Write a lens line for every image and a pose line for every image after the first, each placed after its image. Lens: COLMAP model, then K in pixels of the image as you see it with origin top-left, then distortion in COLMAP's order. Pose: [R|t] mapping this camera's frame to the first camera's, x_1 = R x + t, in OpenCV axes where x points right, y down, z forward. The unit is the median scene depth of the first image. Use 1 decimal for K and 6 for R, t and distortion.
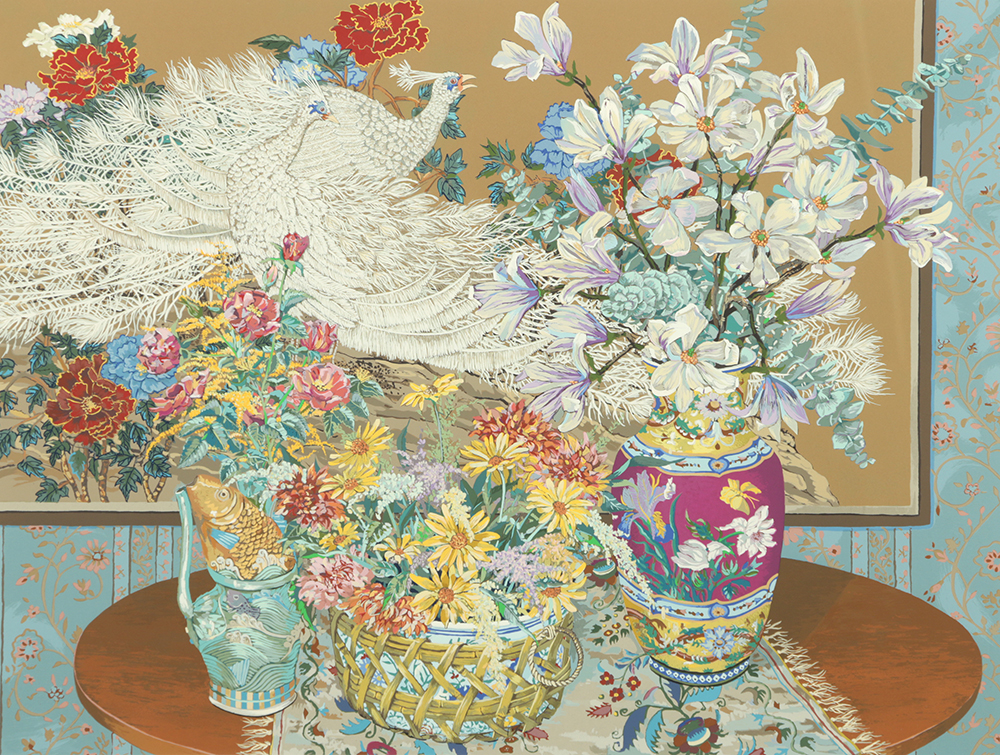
lens RADIAL K [[6045.0, 0, 500.0], [0, 6045.0, 377.2], [0, 0, 1]] dist [0.500341, 0.000000]
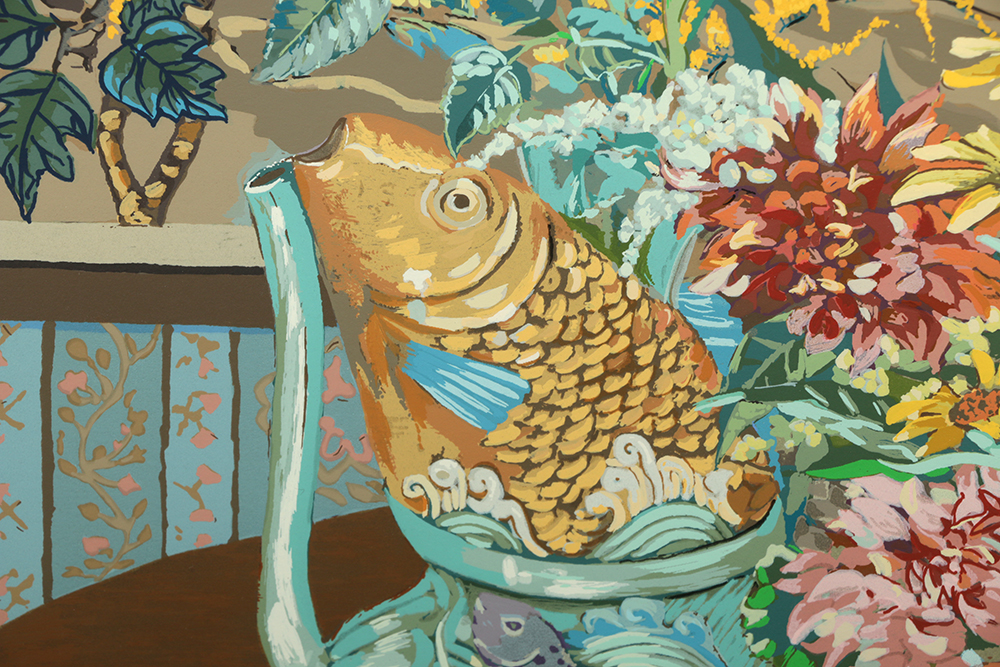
lens RADIAL K [[6240.6, 0, 501.3], [0, 6240.6, 333.7], [0, 0, 1]] dist [1.750783, 0.000000]
pose [[0.998403, 0.022048, -0.052016, -0.032185], [-0.011982, 0.982396, 0.186426, -0.018725], [0.055211, -0.185505, 0.981091, 0.774771]]
